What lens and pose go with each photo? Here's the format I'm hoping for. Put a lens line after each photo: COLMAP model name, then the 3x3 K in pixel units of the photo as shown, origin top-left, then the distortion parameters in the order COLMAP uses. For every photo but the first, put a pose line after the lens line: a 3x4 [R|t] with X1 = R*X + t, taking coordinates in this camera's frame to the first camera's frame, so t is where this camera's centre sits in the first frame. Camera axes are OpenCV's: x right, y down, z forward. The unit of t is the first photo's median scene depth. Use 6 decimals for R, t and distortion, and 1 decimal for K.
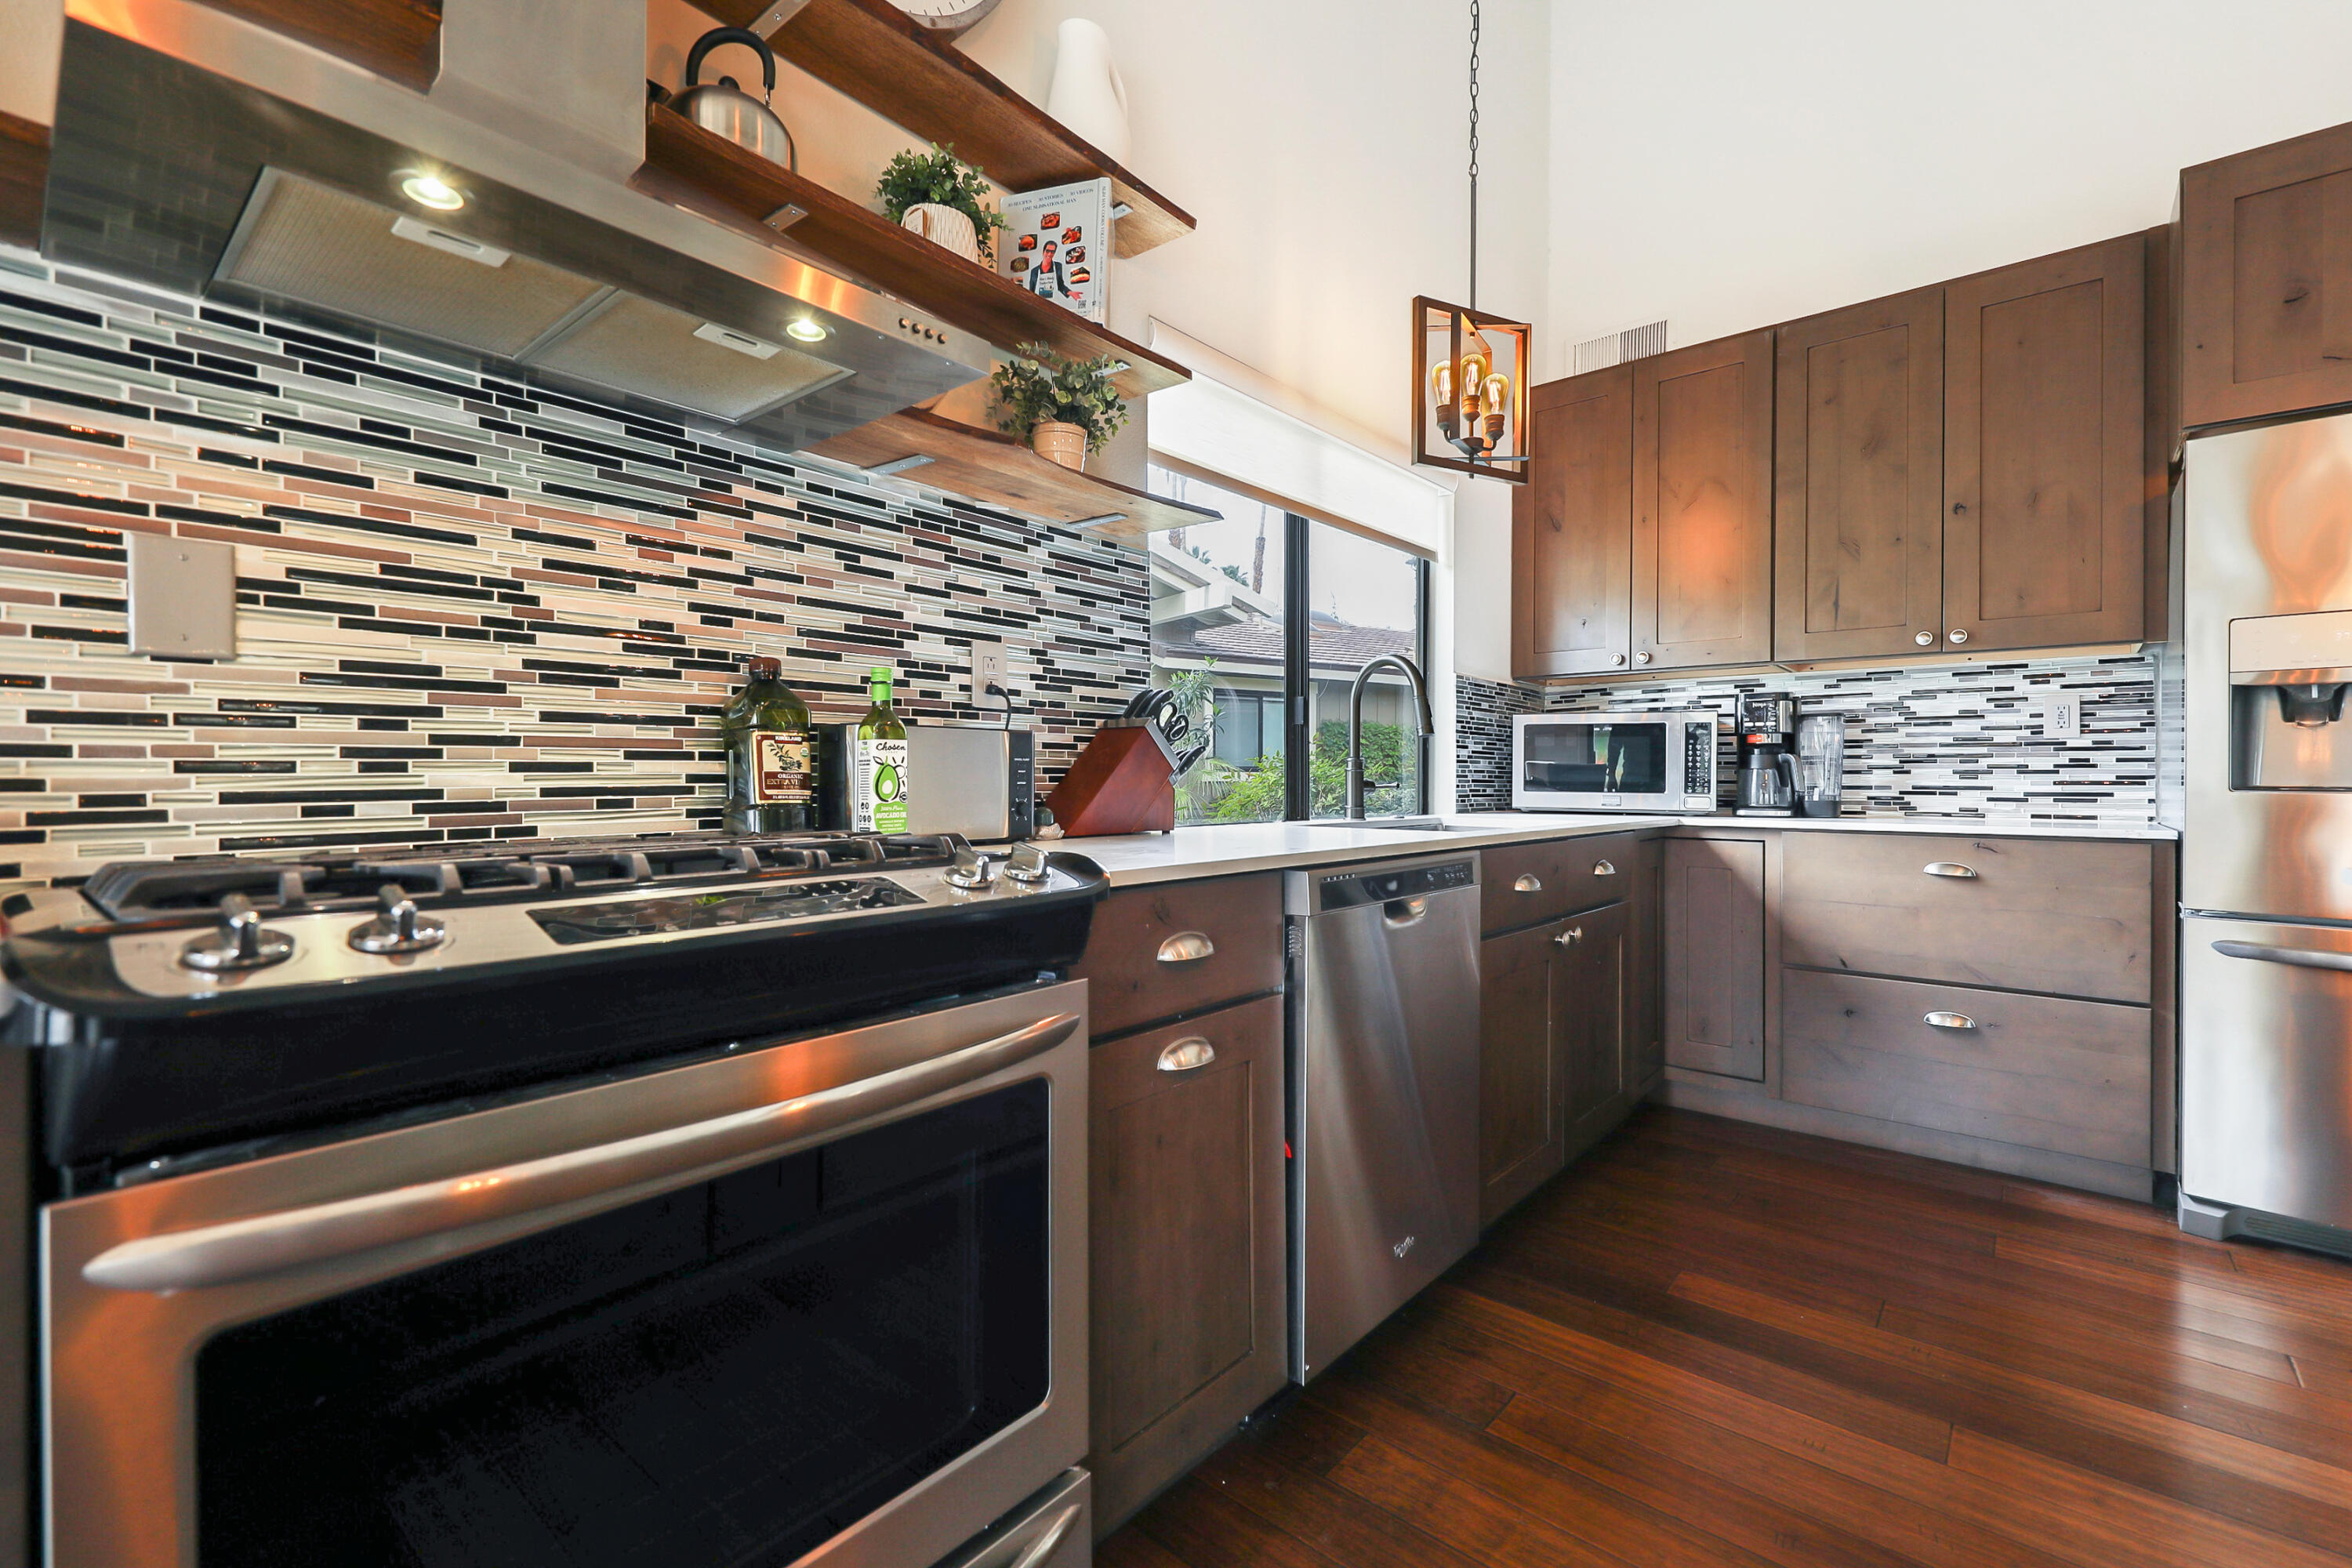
lens RADIAL K [[996.2, 0, 1209.3], [0, 996.2, 778.1], [0, 0, 1]] dist [0.022684, -0.008513]
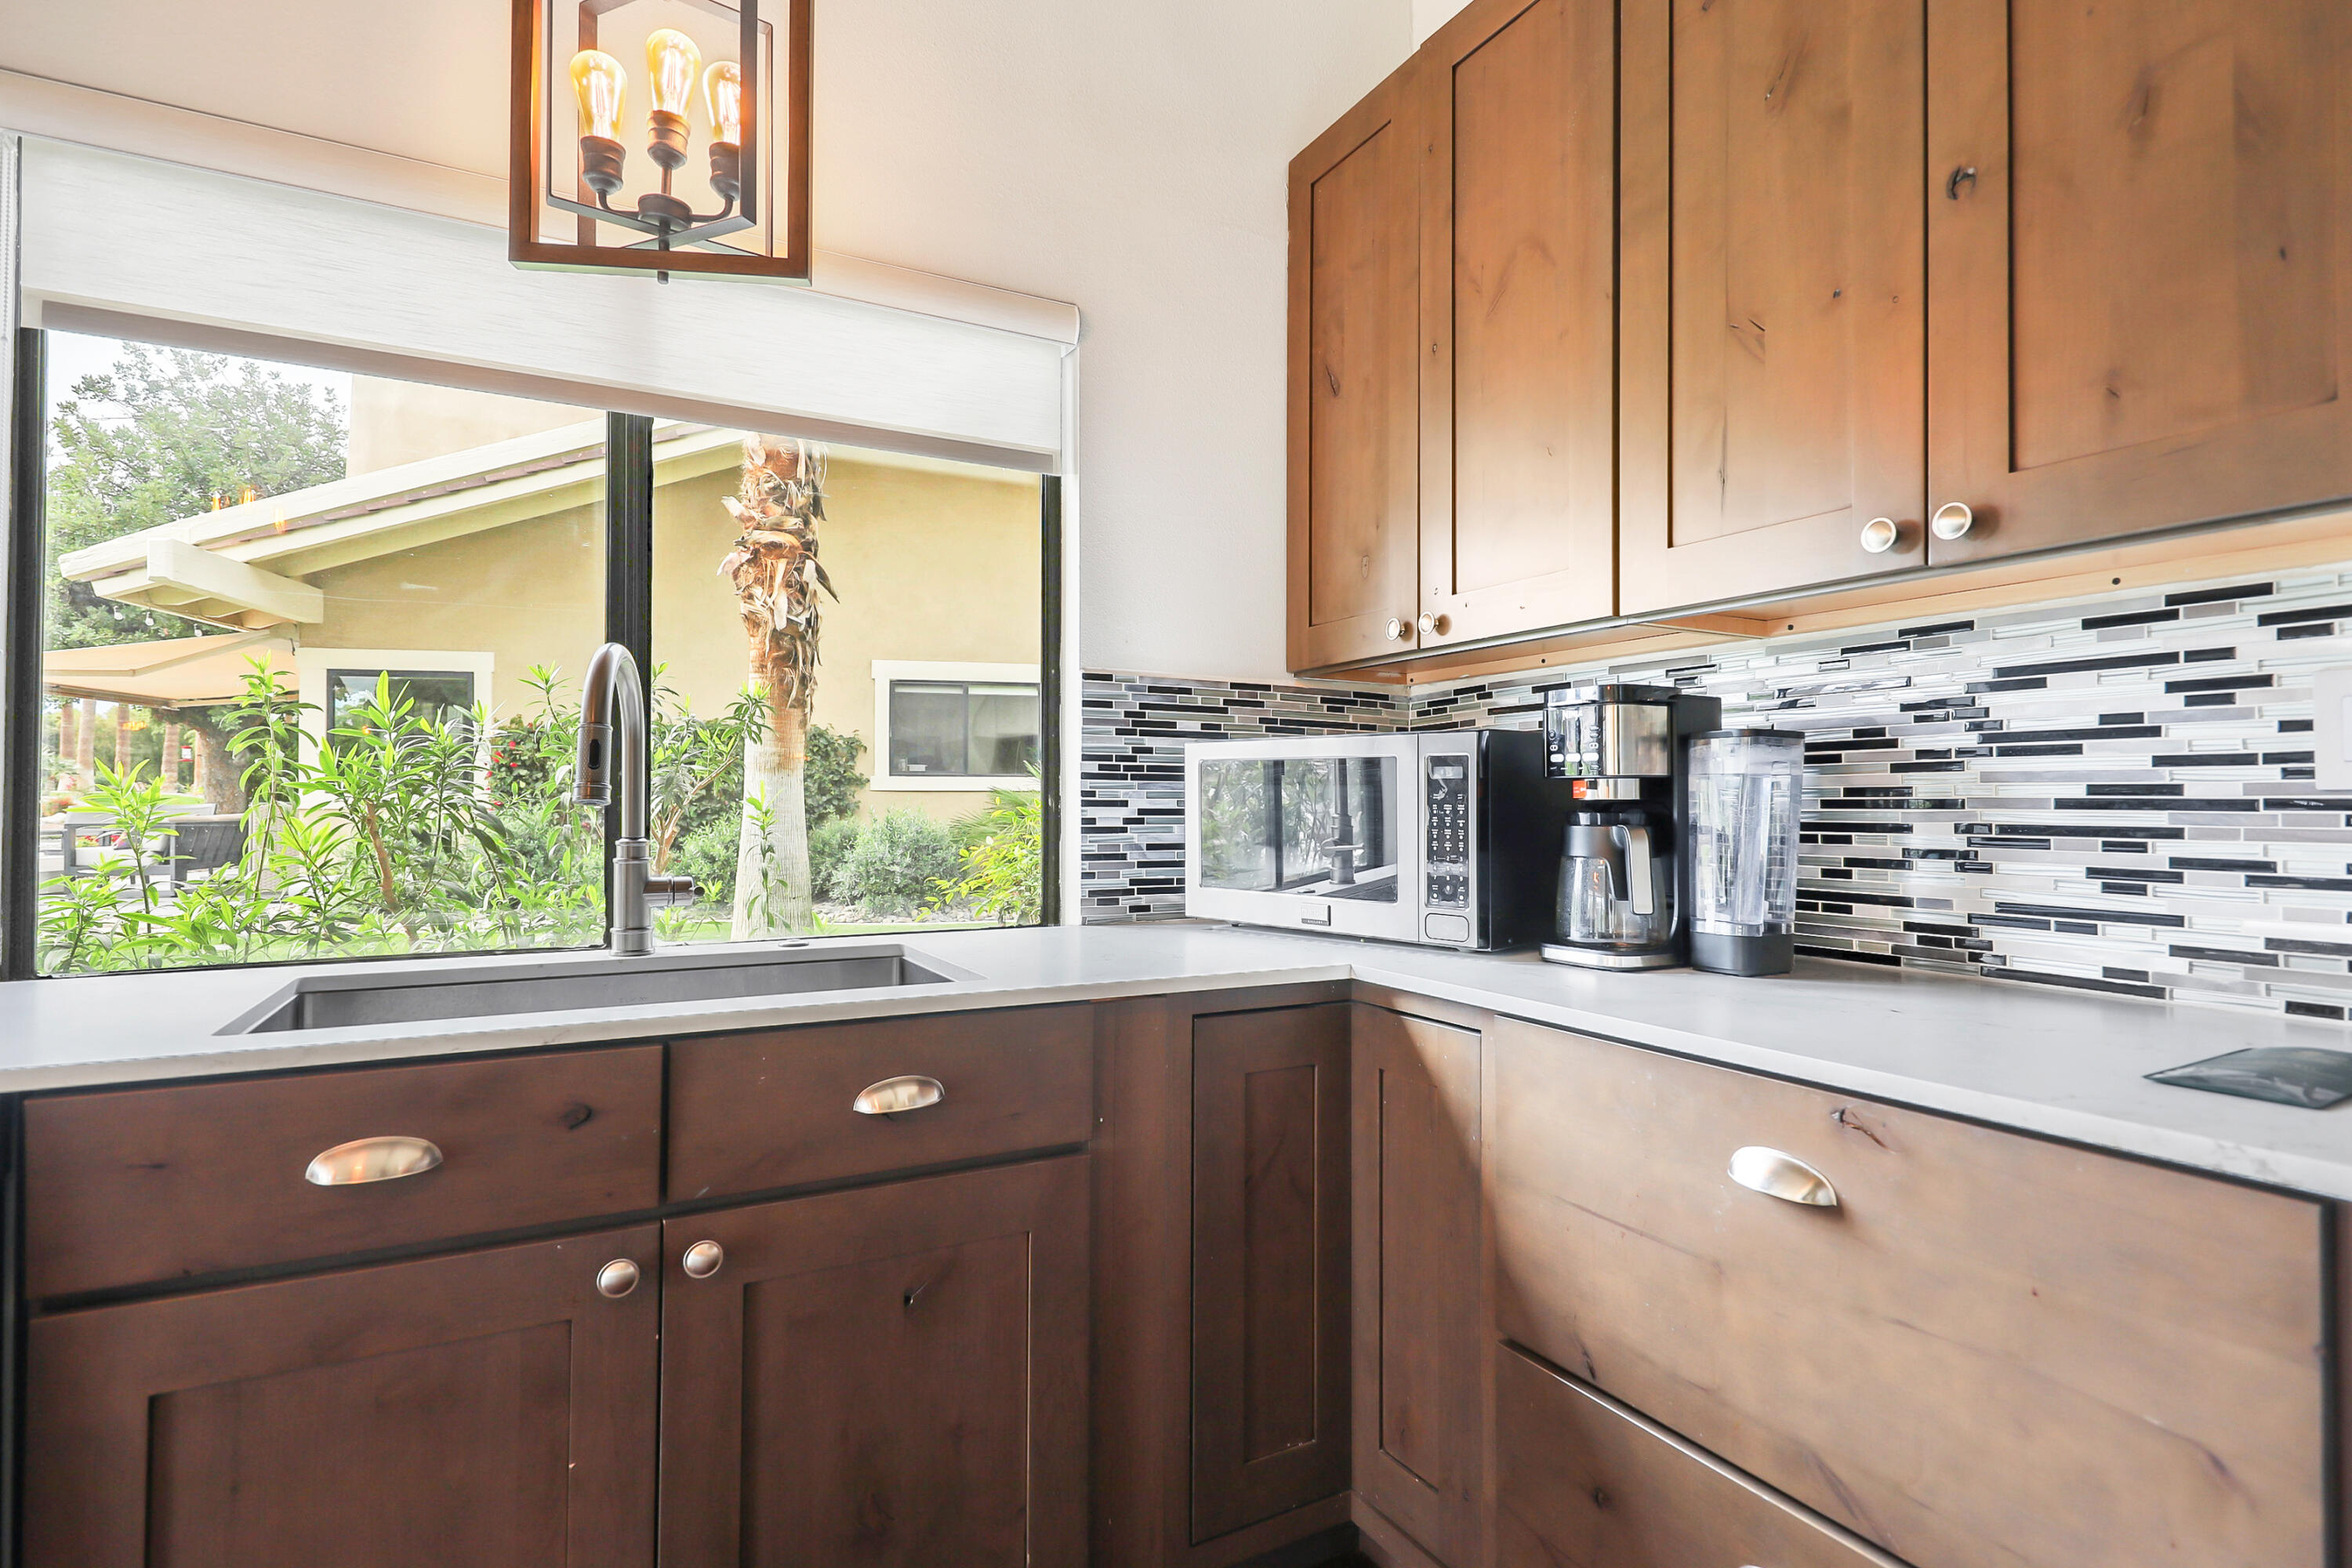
lens RADIAL K [[1121.5, 0, 1365.0], [0, 1121.5, 781.1], [0, 0, 1]] dist [-0.000913, -0.000184]
pose [[0.934213, -0.006208, -0.356662, 0.804867], [0.001398, 0.999905, -0.013743, -0.045885], [0.356713, 0.012340, 0.934133, 0.626834]]
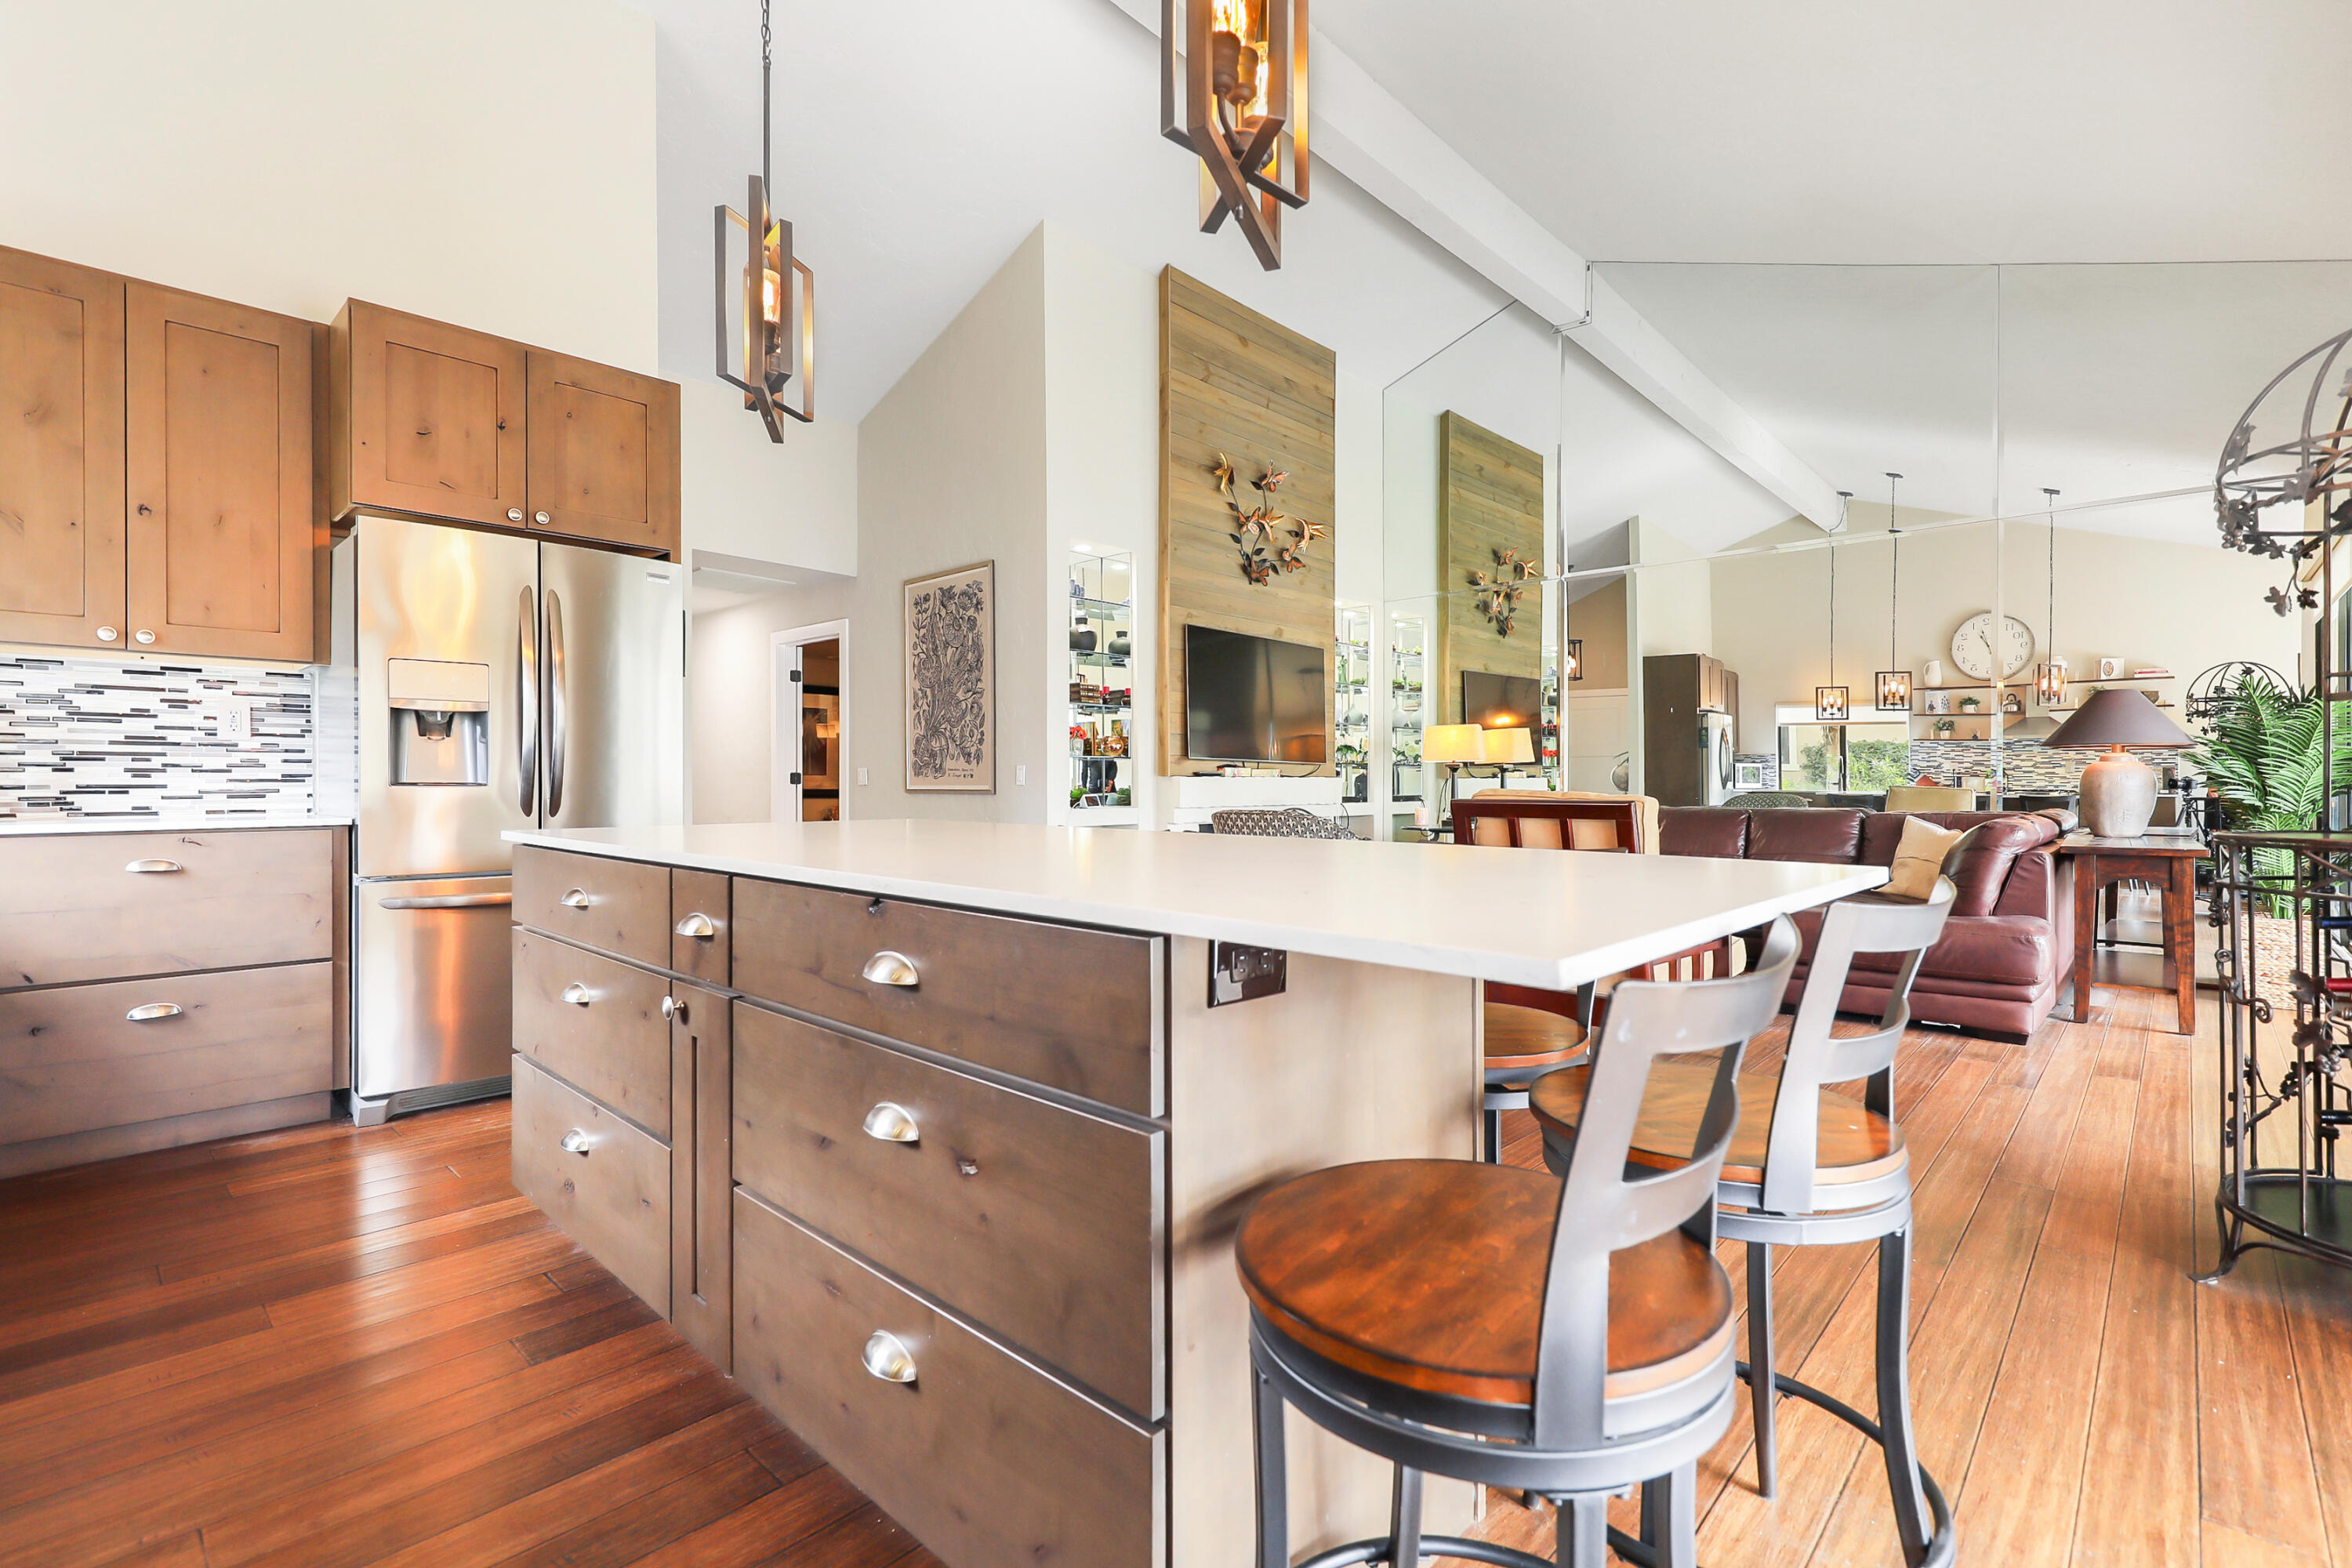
lens RADIAL K [[1065.3, 0, 1186.7], [0, 1065.3, 781.7], [0, 0, 1]] dist [0.003776, 0.000617]
pose [[0.048236, -0.003454, 0.998830, -0.327144], [-0.000660, 0.999994, 0.003490, 0.001051], [-0.998836, -0.000828, 0.048233, -0.115048]]
